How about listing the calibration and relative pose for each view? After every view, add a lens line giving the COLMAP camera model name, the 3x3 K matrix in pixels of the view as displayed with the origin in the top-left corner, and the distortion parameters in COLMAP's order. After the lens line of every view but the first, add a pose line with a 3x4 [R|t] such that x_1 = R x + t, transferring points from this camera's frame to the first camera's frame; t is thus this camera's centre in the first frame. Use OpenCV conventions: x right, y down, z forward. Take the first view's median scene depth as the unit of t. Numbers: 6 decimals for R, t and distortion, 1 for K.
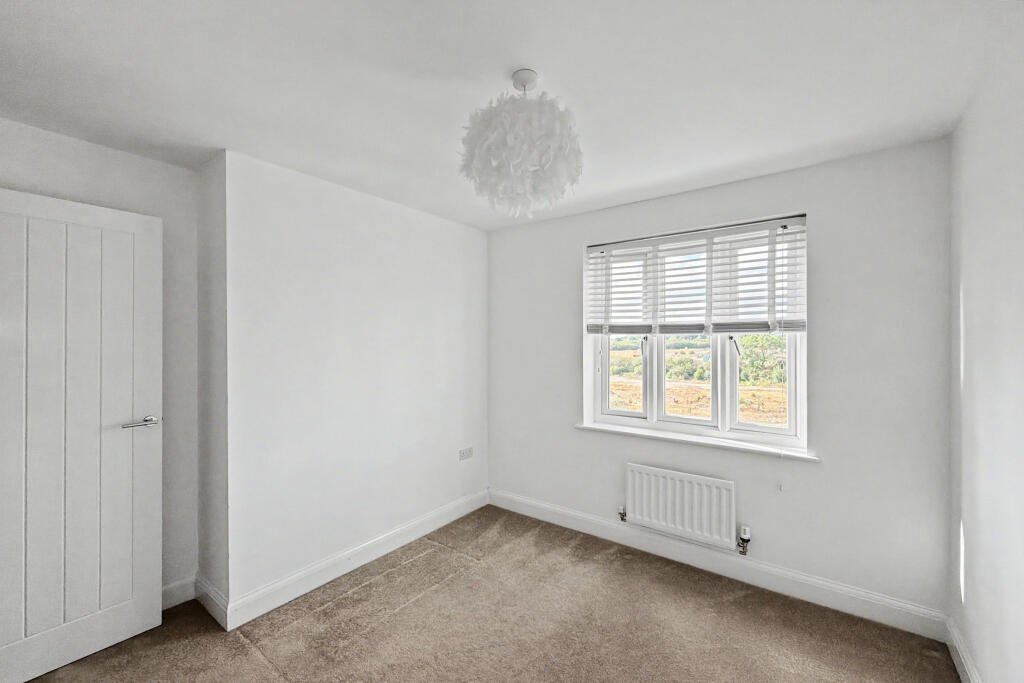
lens RADIAL K [[414.0, 0, 515.1], [0, 414.0, 345.8], [0, 0, 1]] dist [0.010812, -0.001043]
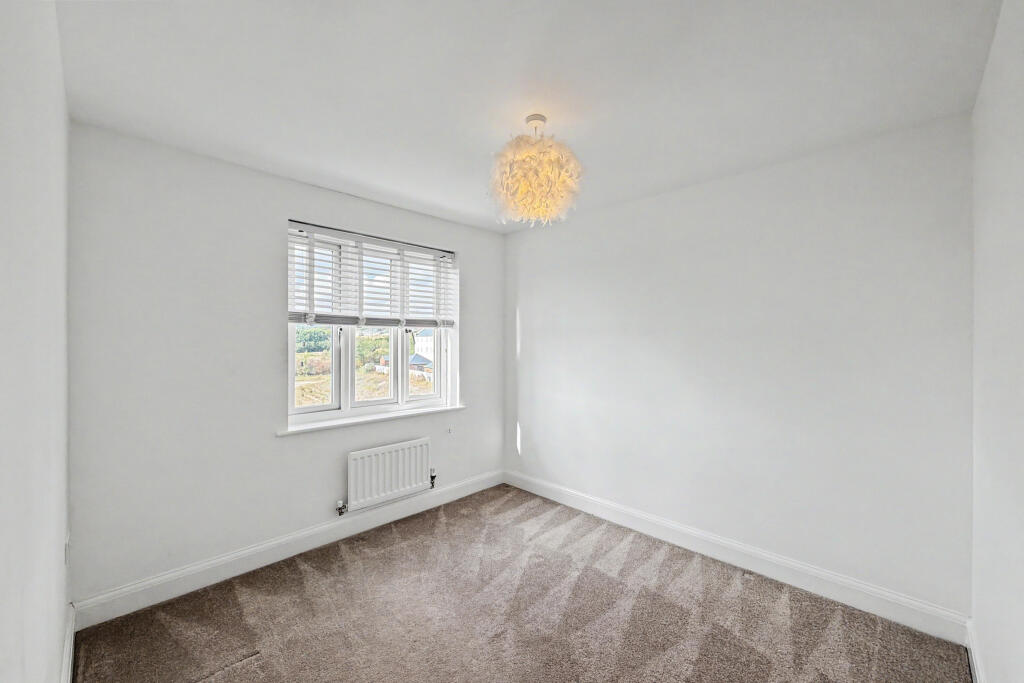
lens RADIAL K [[414.0, 0, 516.2], [0, 414.0, 338.7], [0, 0, 1]] dist [0.010812, -0.001043]
pose [[0.133443, -0.003475, 0.991050, -0.689611], [-0.003688, 0.999985, 0.004003, -0.001095], [-0.991050, -0.004189, 0.133428, 0.480365]]
